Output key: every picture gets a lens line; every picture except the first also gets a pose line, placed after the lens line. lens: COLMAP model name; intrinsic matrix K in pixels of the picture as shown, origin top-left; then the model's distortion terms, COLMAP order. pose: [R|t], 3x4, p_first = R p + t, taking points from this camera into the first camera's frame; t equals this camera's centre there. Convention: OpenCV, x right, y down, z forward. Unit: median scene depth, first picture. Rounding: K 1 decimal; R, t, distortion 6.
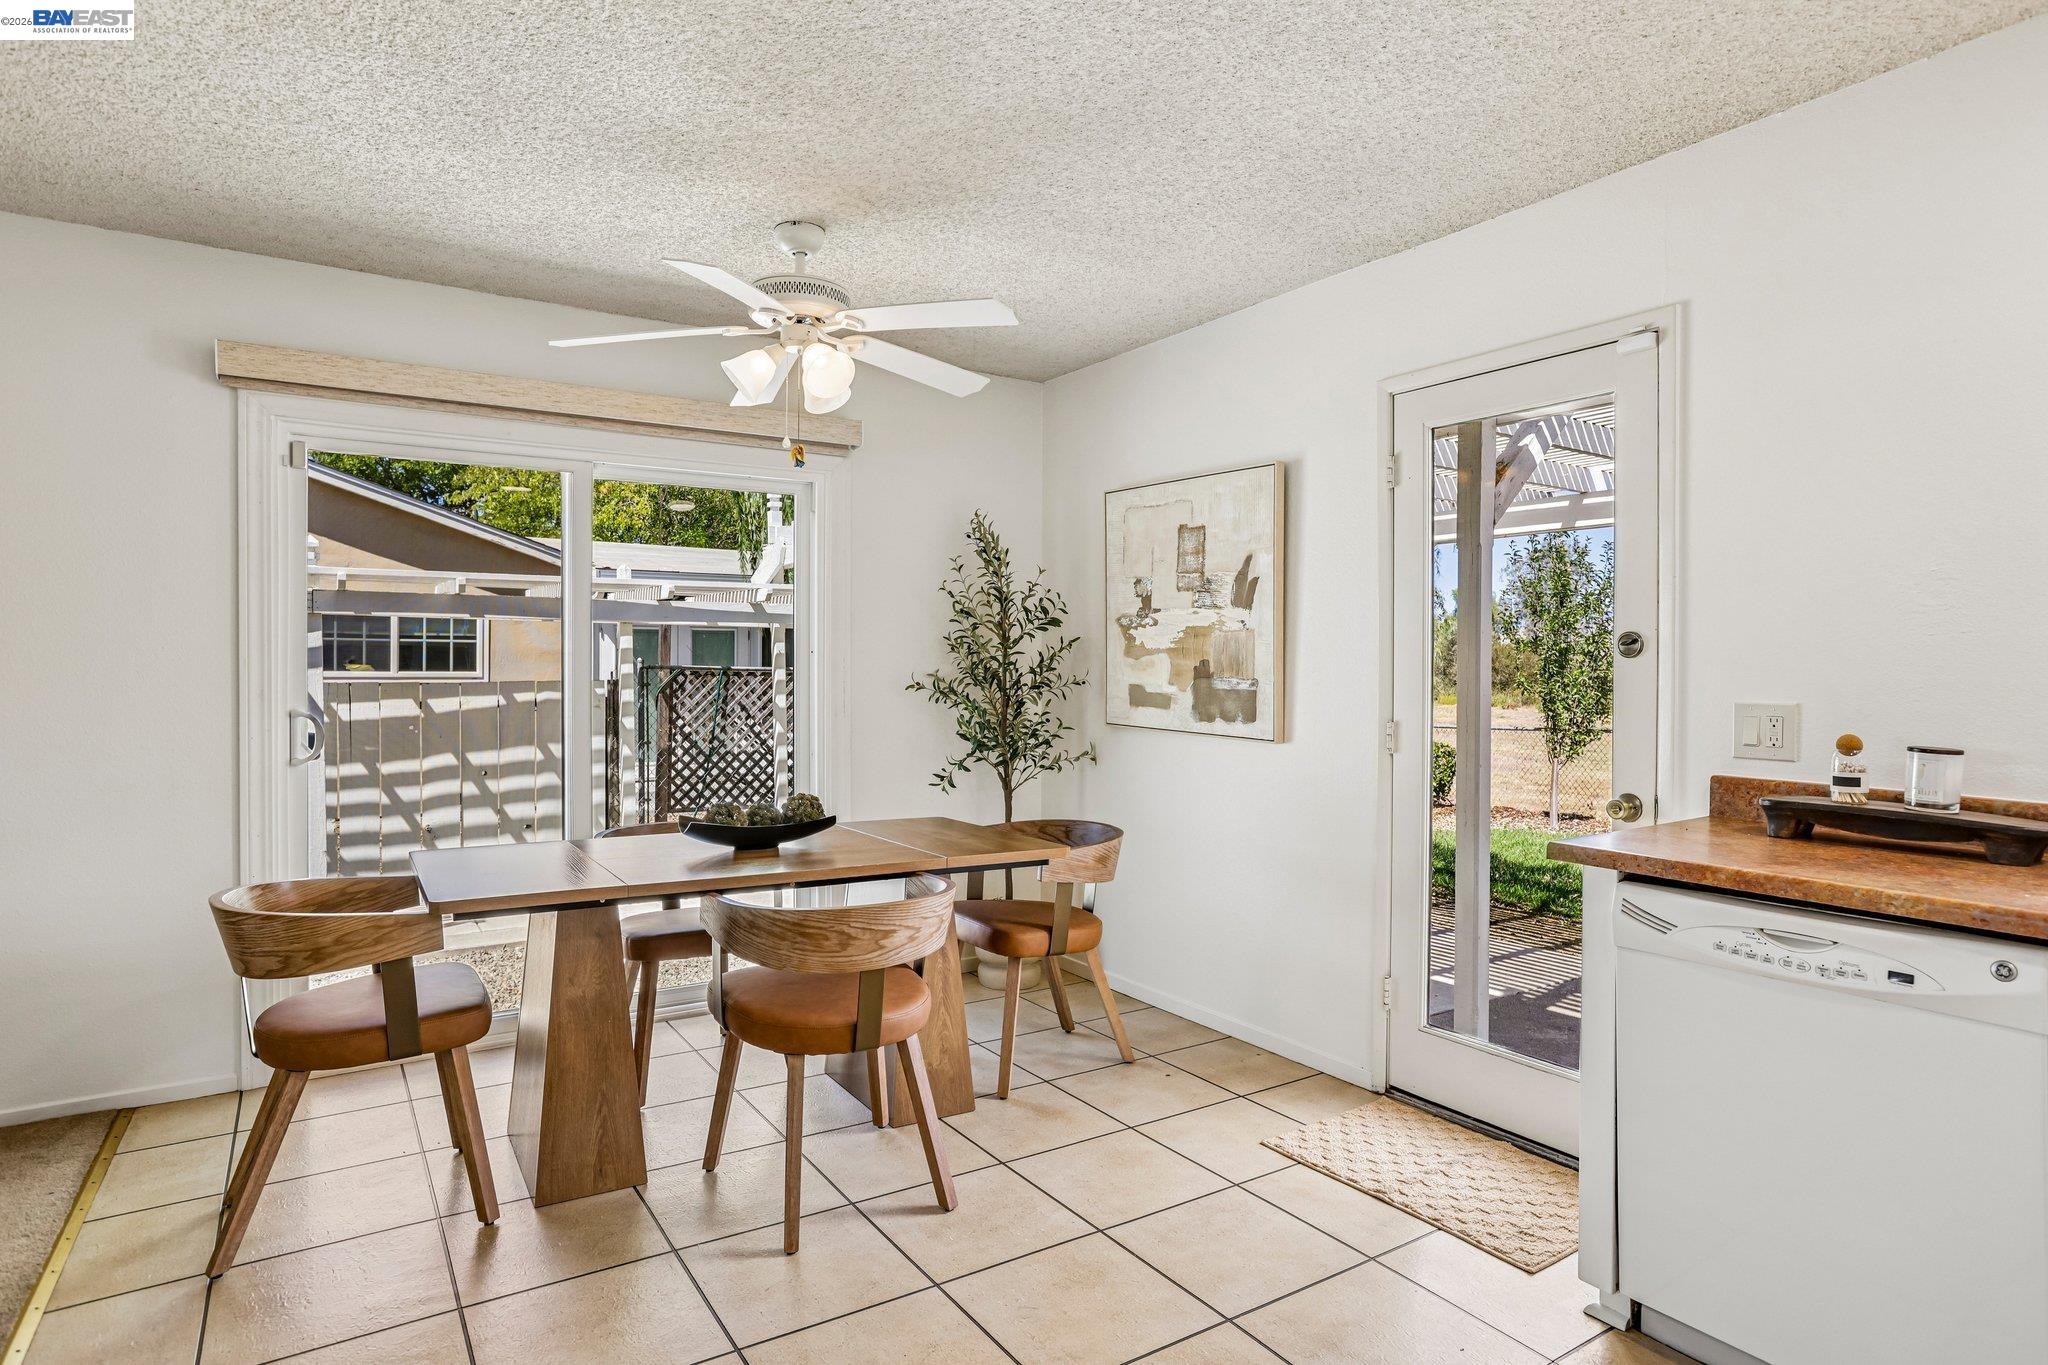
lens RADIAL K [[1131.3, 0, 1022.9], [0, 1131.3, 669.1], [0, 0, 1]] dist [0.000392, 0.000996]
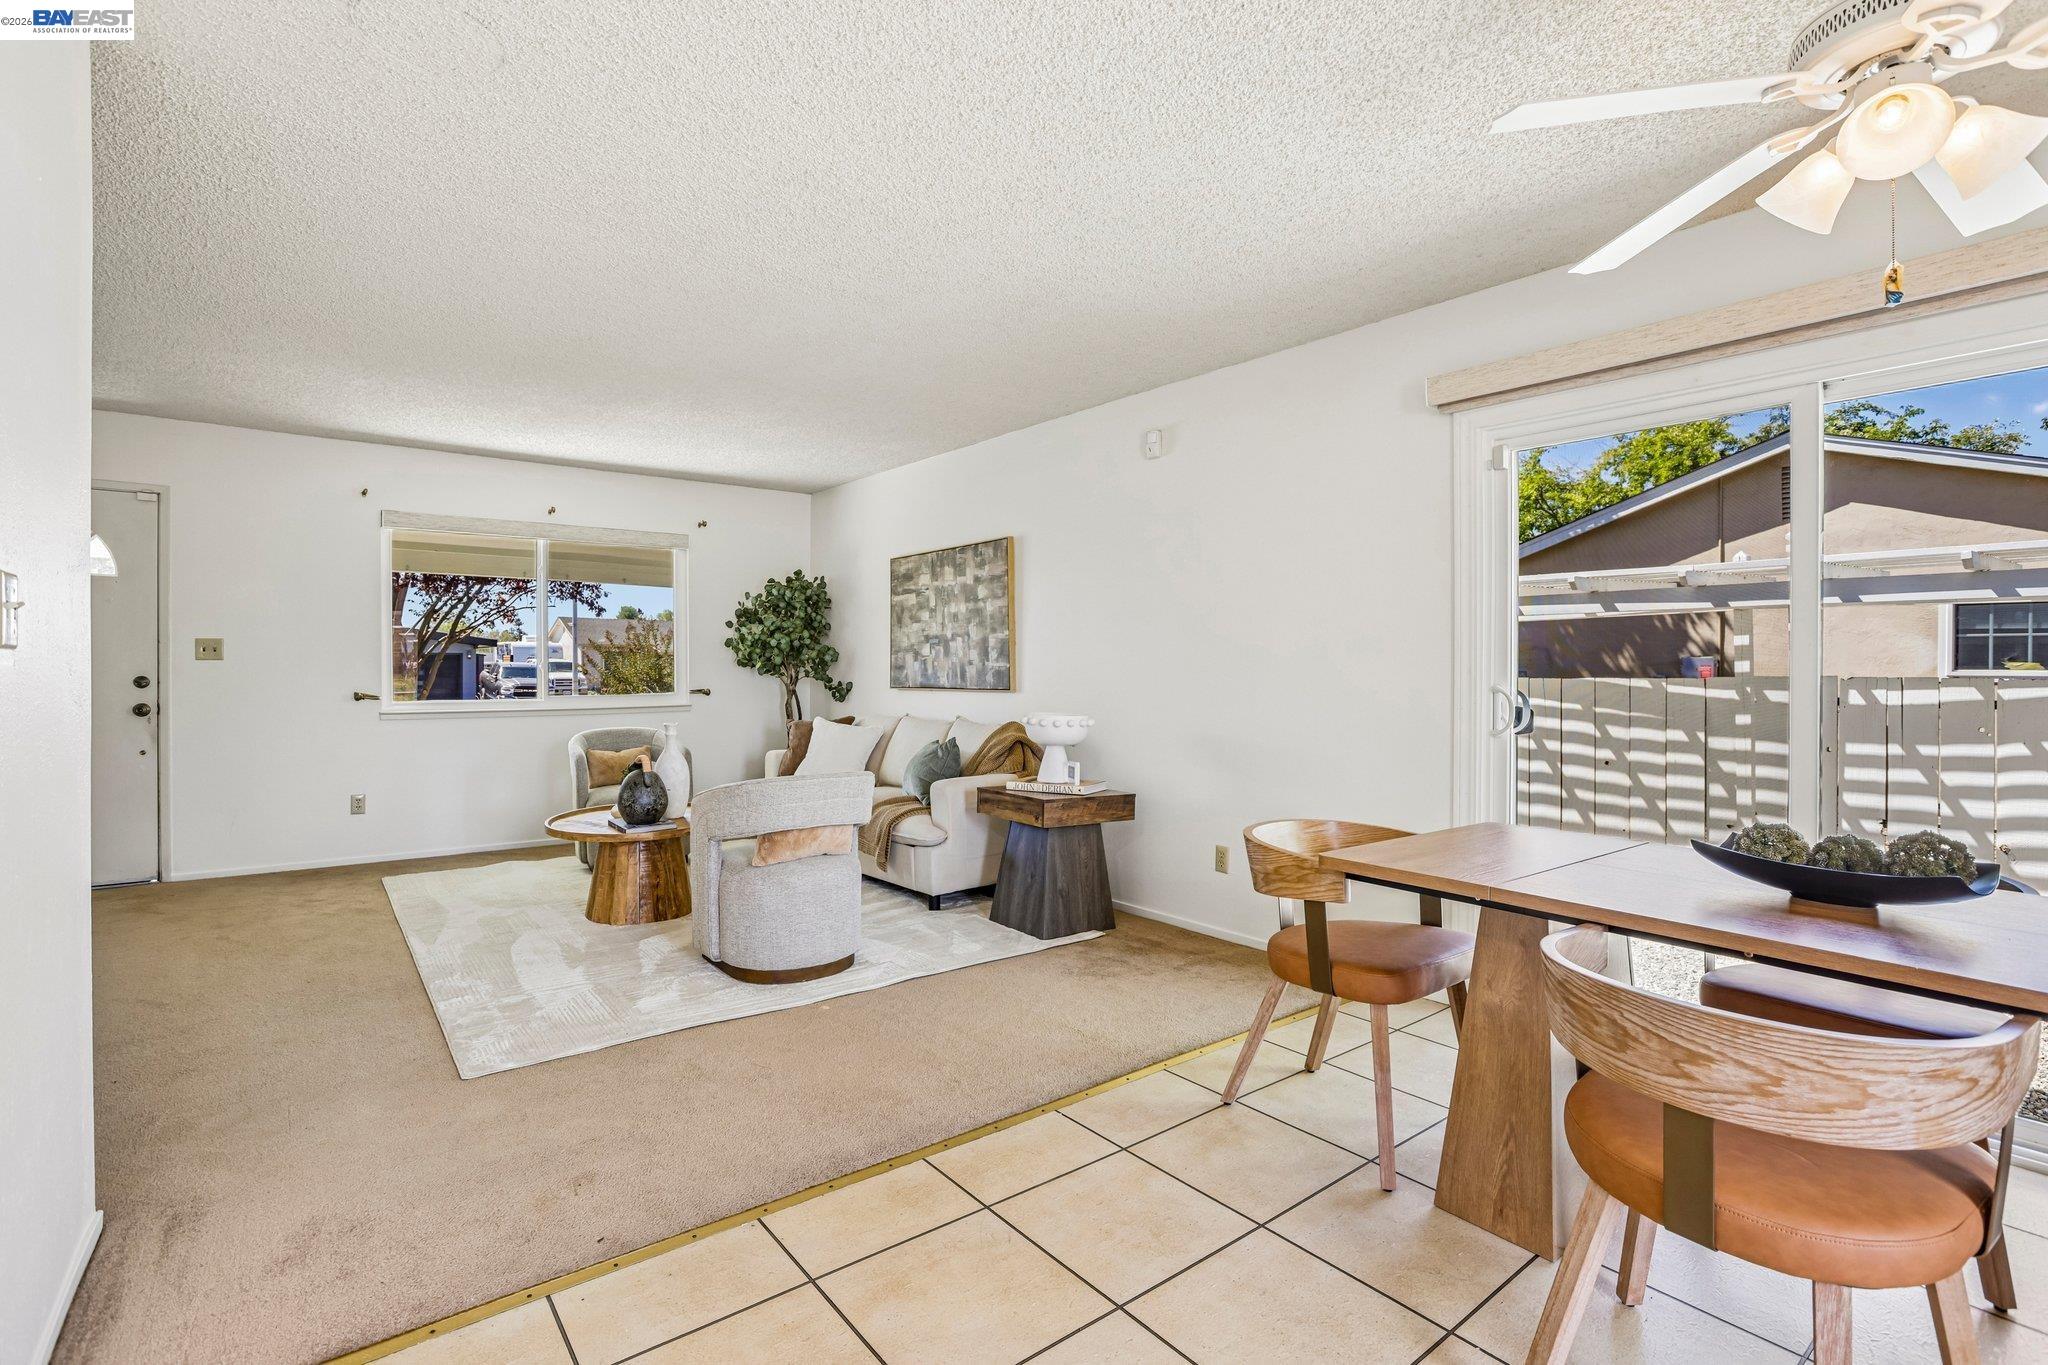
lens RADIAL K [[966.2, 0, 1022.8], [0, 966.2, 678.9], [0, 0, 1]] dist [-0.025424, -0.000603]
pose [[0.087055, 0.004757, -0.996192, 0.274107], [-0.007186, 0.999966, 0.004147, 0.028825], [0.996178, 0.006798, 0.087086, 0.481439]]
